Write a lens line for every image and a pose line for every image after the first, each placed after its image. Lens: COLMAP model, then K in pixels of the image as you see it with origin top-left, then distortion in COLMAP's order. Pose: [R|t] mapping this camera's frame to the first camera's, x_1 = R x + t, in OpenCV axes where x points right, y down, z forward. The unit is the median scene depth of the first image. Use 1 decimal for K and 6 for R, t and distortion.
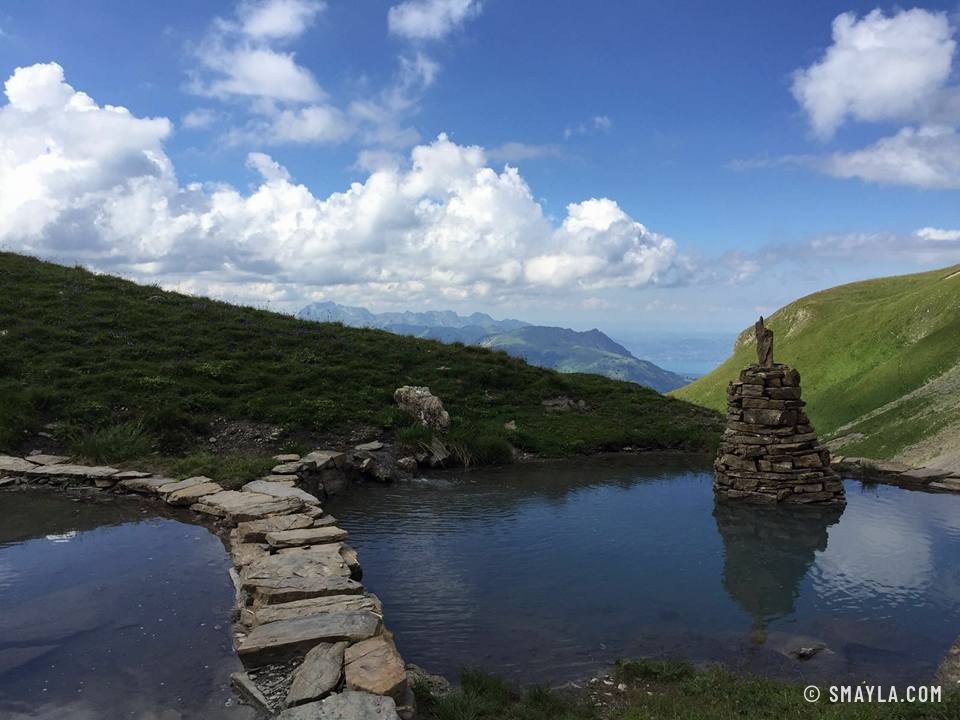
lens RADIAL K [[812.7, 0, 480.0], [0, 812.7, 360.0], [0, 0, 1]] dist [0.077742, -0.105459]
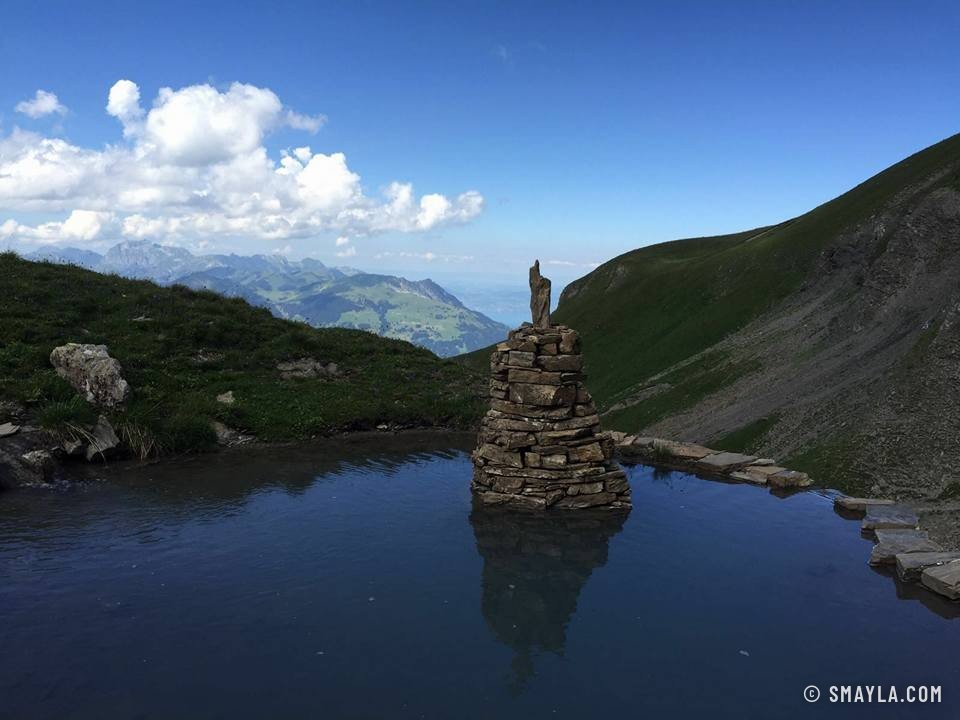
lens RADIAL K [[812.7, 0, 480.0], [0, 812.7, 360.0], [0, 0, 1]] dist [0.077742, -0.105459]
pose [[0.979063, 0.008760, 0.203368, 0.119163], [-0.021475, 0.997943, 0.060400, -0.004968], [-0.202420, -0.063503, 0.977238, 0.231178]]
